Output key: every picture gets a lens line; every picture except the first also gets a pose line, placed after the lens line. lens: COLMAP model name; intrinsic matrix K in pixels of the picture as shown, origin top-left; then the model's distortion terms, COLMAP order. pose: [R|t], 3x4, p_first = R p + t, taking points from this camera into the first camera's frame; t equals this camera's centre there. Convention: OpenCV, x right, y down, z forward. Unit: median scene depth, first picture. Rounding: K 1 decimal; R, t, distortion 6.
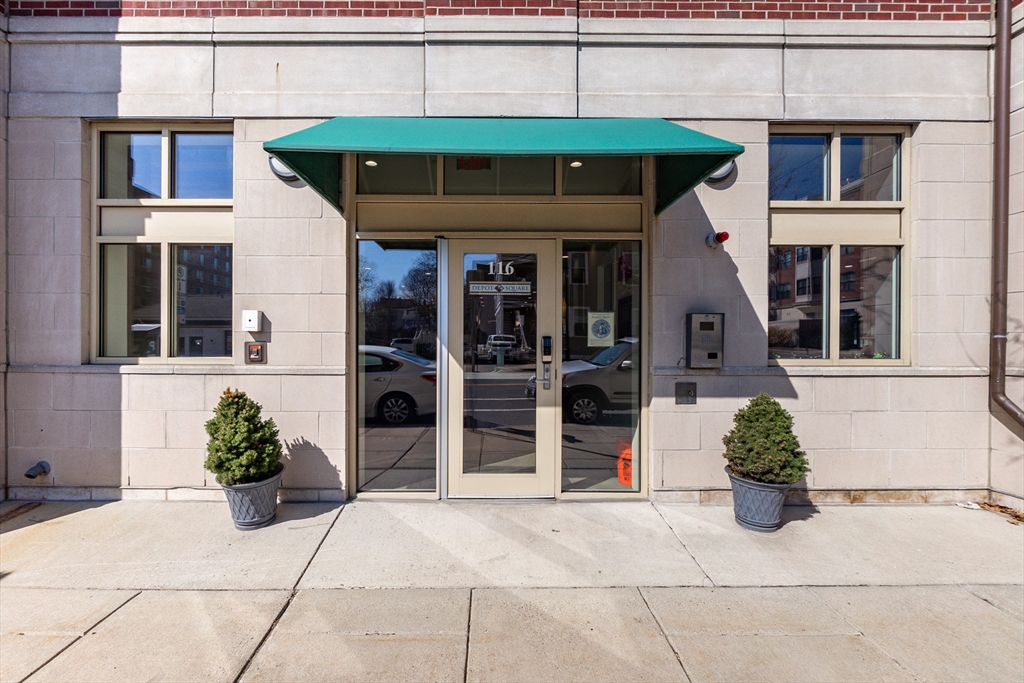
lens RADIAL K [[460.0, 0, 510.3], [0, 460.0, 347.1], [0, 0, 1]] dist [-0.036669, 0.010113]
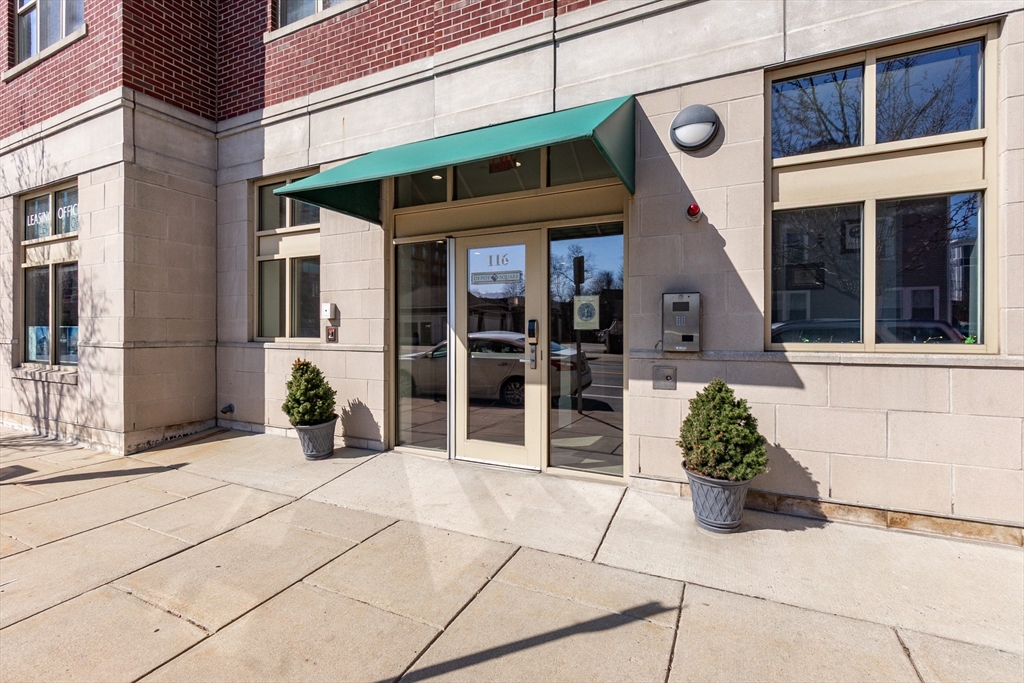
lens RADIAL K [[460.0, 0, 497.1], [0, 460.0, 336.9], [0, 0, 1]] dist [-0.036669, 0.010113]
pose [[0.894964, 0.004114, -0.446120, 0.495138], [-0.003821, 0.999991, 0.001556, 0.016261], [0.446122, 0.000312, 0.894972, -0.003871]]
